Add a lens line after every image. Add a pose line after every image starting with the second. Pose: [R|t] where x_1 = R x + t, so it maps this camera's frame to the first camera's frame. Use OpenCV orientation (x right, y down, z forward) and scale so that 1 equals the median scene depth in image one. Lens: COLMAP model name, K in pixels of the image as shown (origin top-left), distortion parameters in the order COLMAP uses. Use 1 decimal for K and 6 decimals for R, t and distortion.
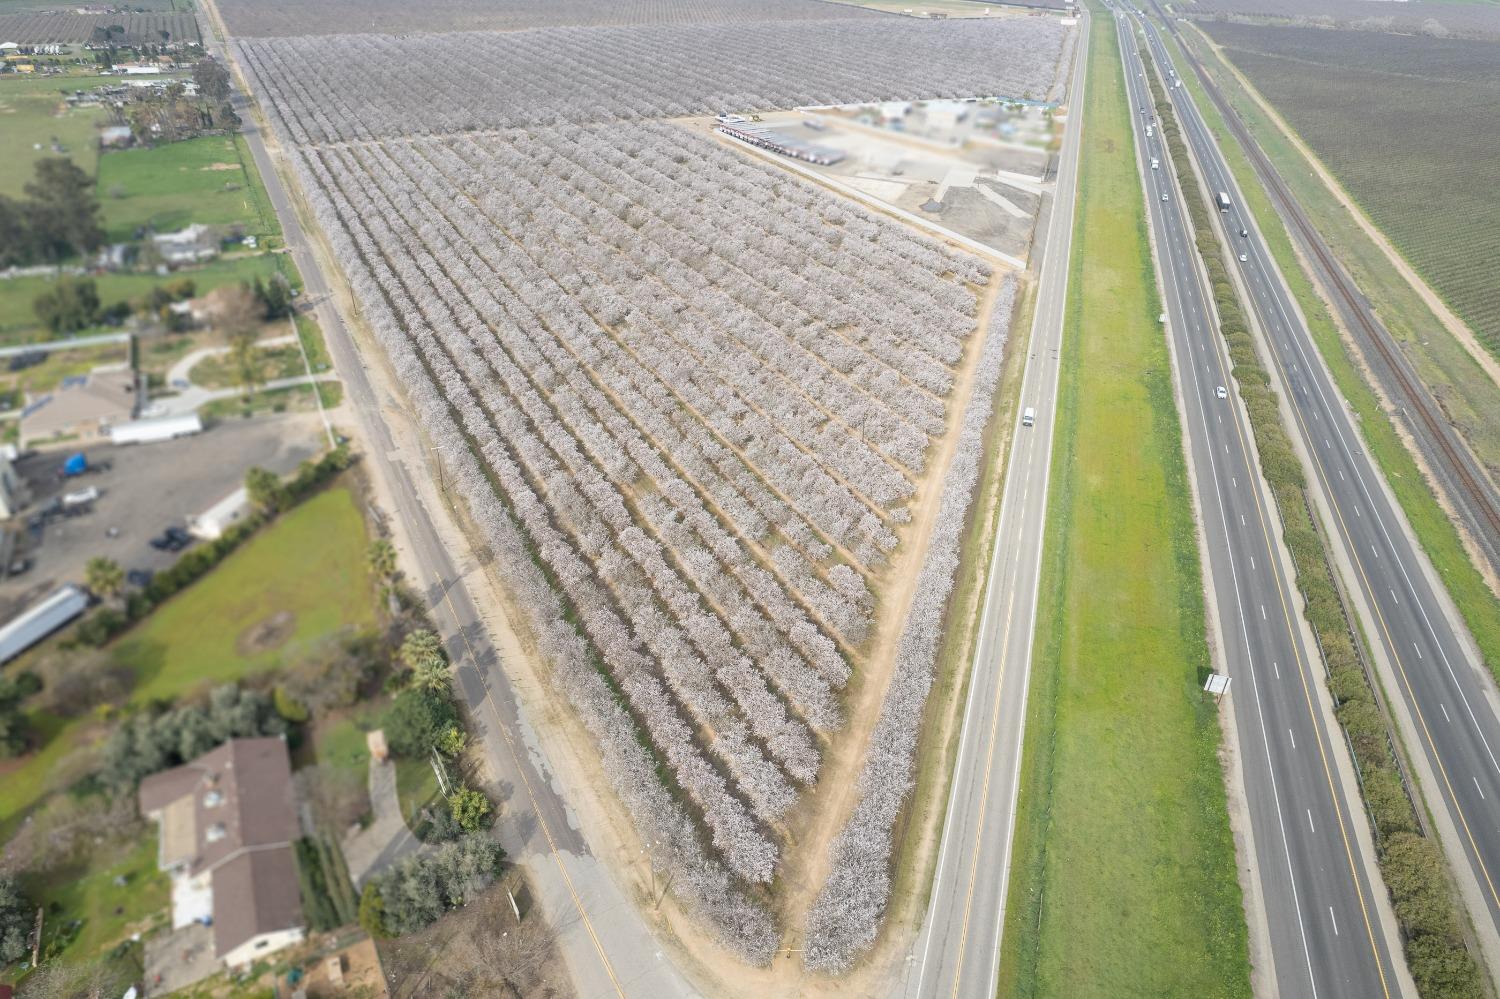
lens RADIAL K [[982.5, 0, 750.0], [0, 982.5, 499.5], [0, 0, 1]] dist [-0.084463, 0.076843]
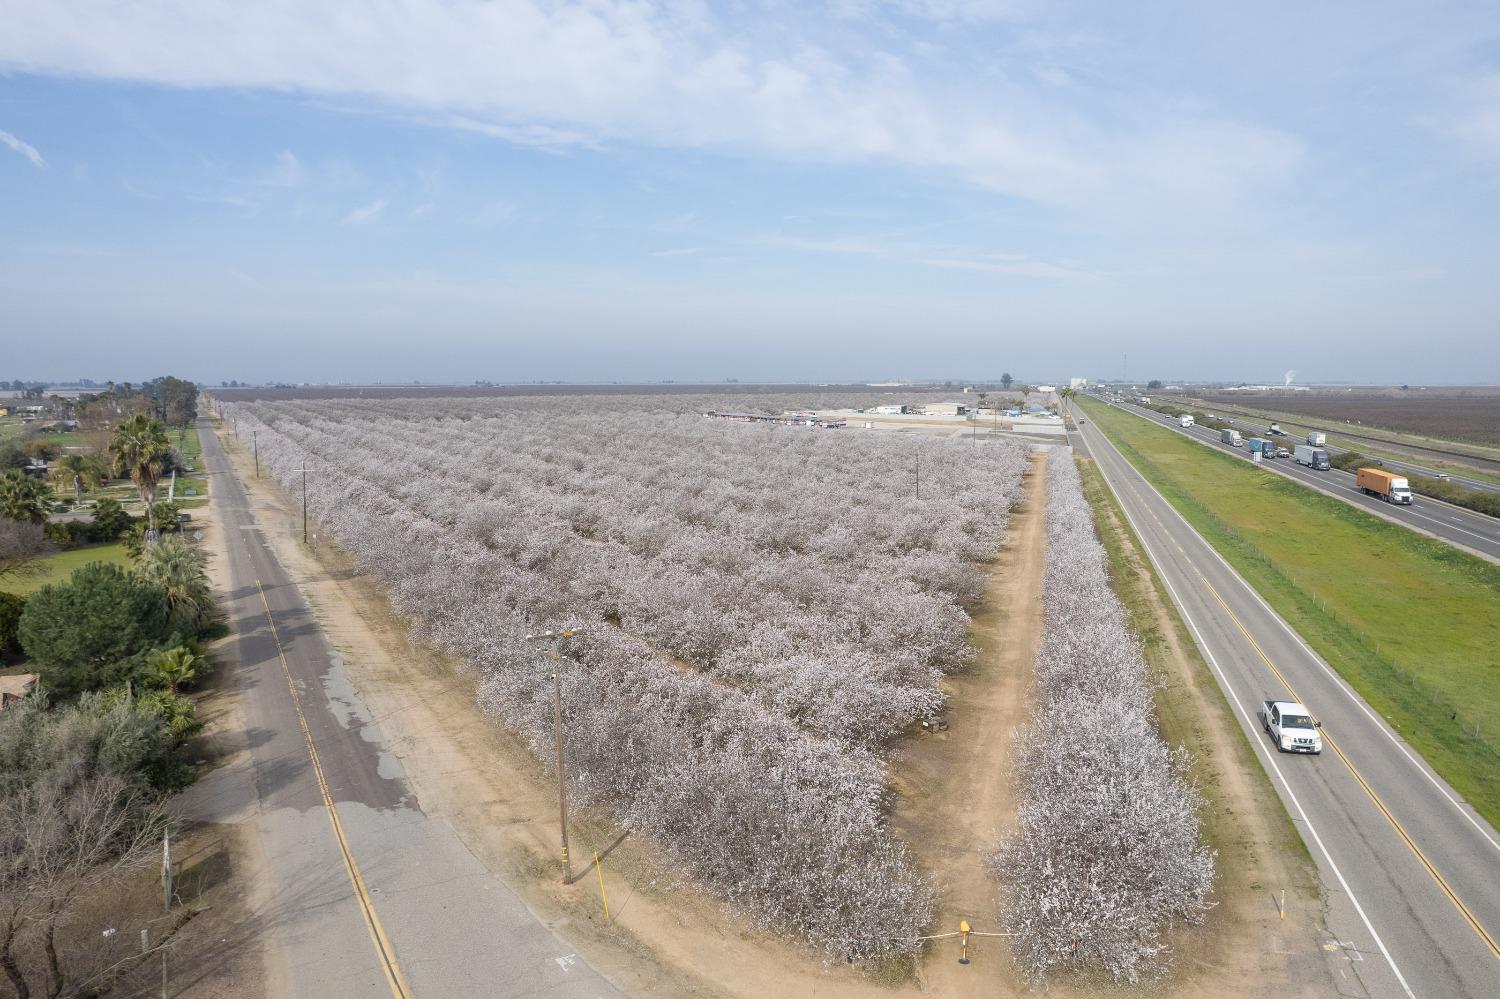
lens RADIAL K [[1026.3, 0, 750.0], [0, 1026.3, 499.5], [0, 0, 1]] dist [-0.095606, 0.089790]
pose [[0.999488, -0.028295, 0.014916, -0.014681], [0.031951, 0.904951, -0.424314, 0.211335], [-0.001493, 0.424574, 0.905392, 0.280180]]
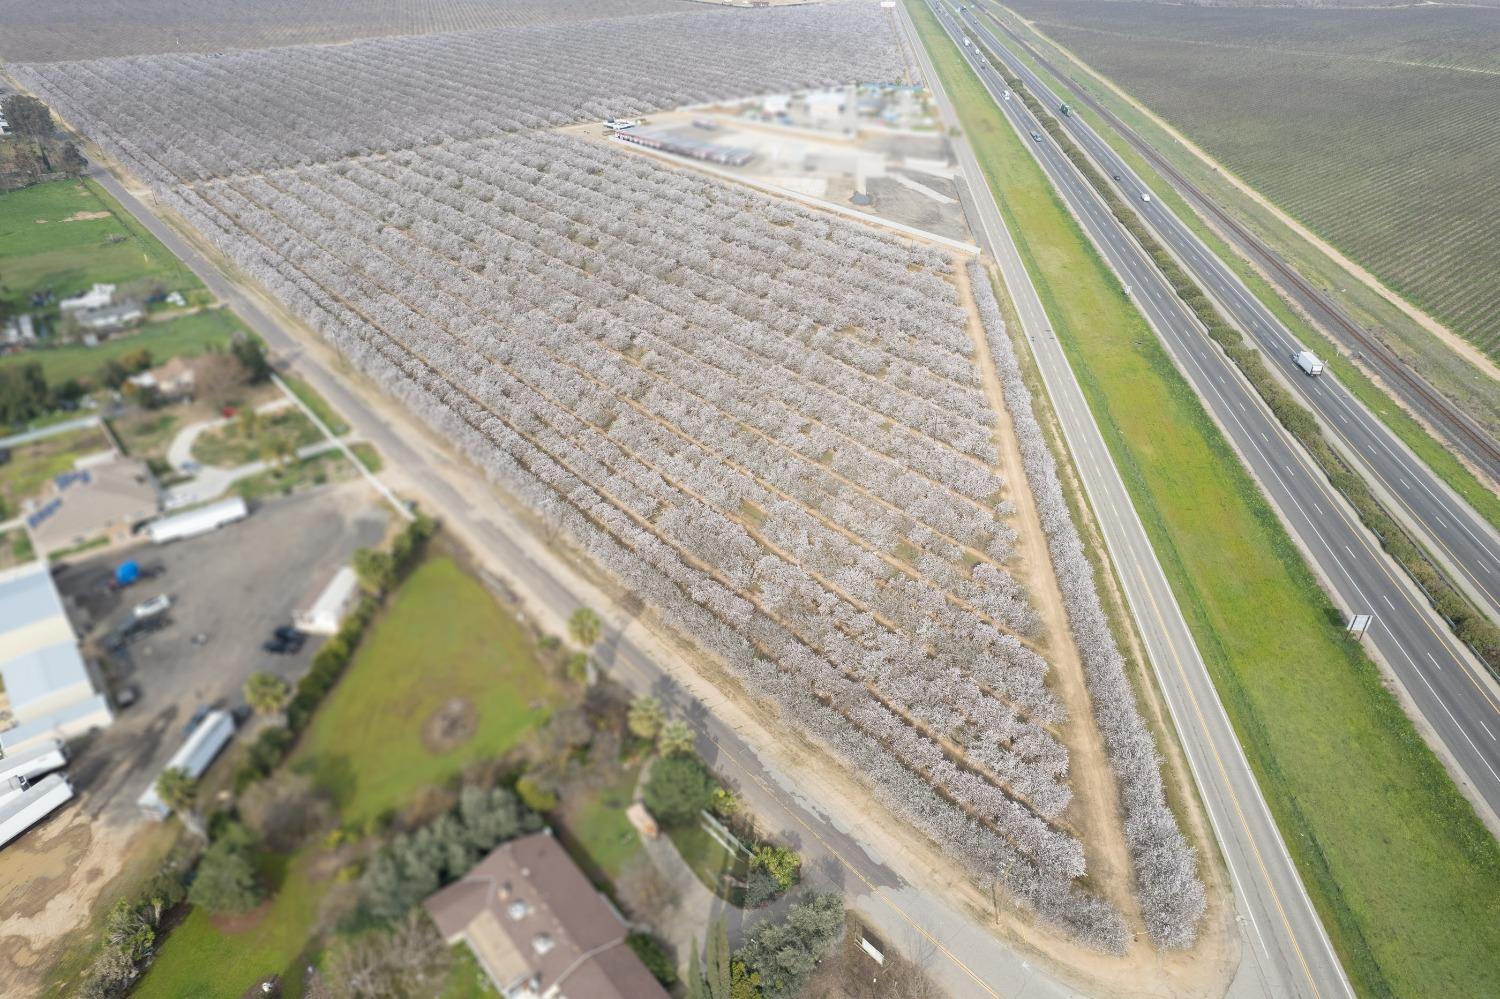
lens RADIAL K [[982.5, 0, 750.0], [0, 982.5, 499.5], [0, 0, 1]] dist [-0.084463, 0.076843]
pose [[0.976789, -0.130665, 0.169735, -0.218933], [0.128811, 0.991427, 0.021936, -0.038329], [-0.171146, 0.000437, 0.985246, 0.014138]]
